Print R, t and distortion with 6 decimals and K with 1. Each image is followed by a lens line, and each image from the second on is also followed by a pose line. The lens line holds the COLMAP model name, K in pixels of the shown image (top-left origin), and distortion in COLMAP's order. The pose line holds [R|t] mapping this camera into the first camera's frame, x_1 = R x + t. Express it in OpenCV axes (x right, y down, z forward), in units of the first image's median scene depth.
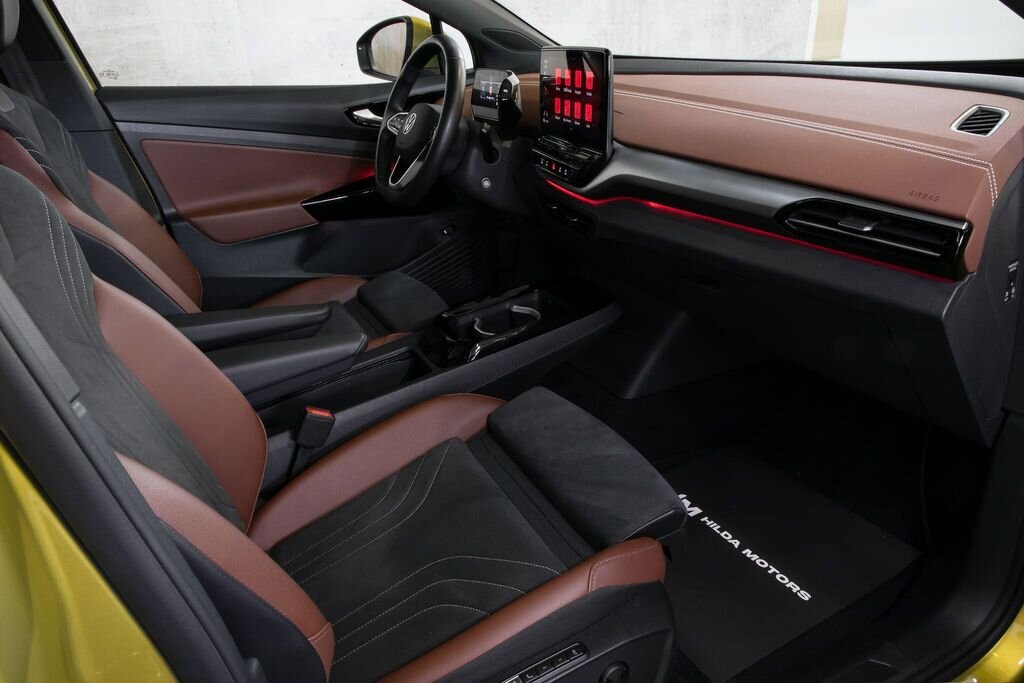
lens RADIAL K [[673.4, 0, 516.0], [0, 673.4, 345.2], [0, 0, 1]] dist [0.036995, -0.005571]
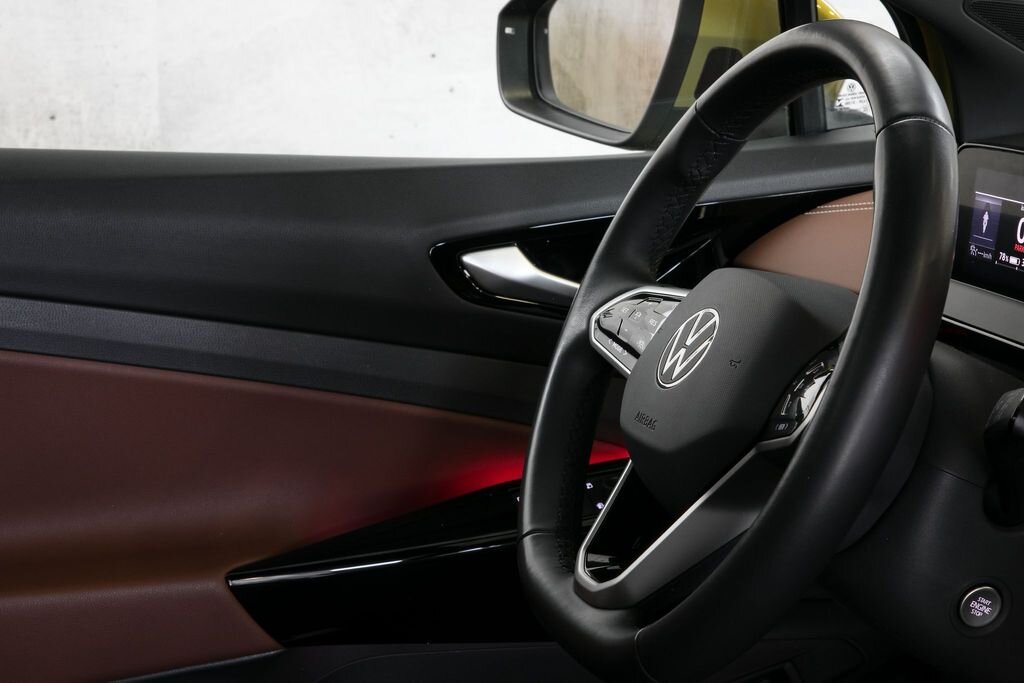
lens RADIAL K [[2034.8, 0, 538.0], [0, 2034.8, 364.6], [0, 0, 1]] dist [-0.109053, 0.000000]
pose [[0.983043, 0.076108, -0.166838, -0.073519], [-0.112519, 0.968746, -0.221065, -0.128169], [0.144799, 0.236089, 0.960883, 0.241498]]
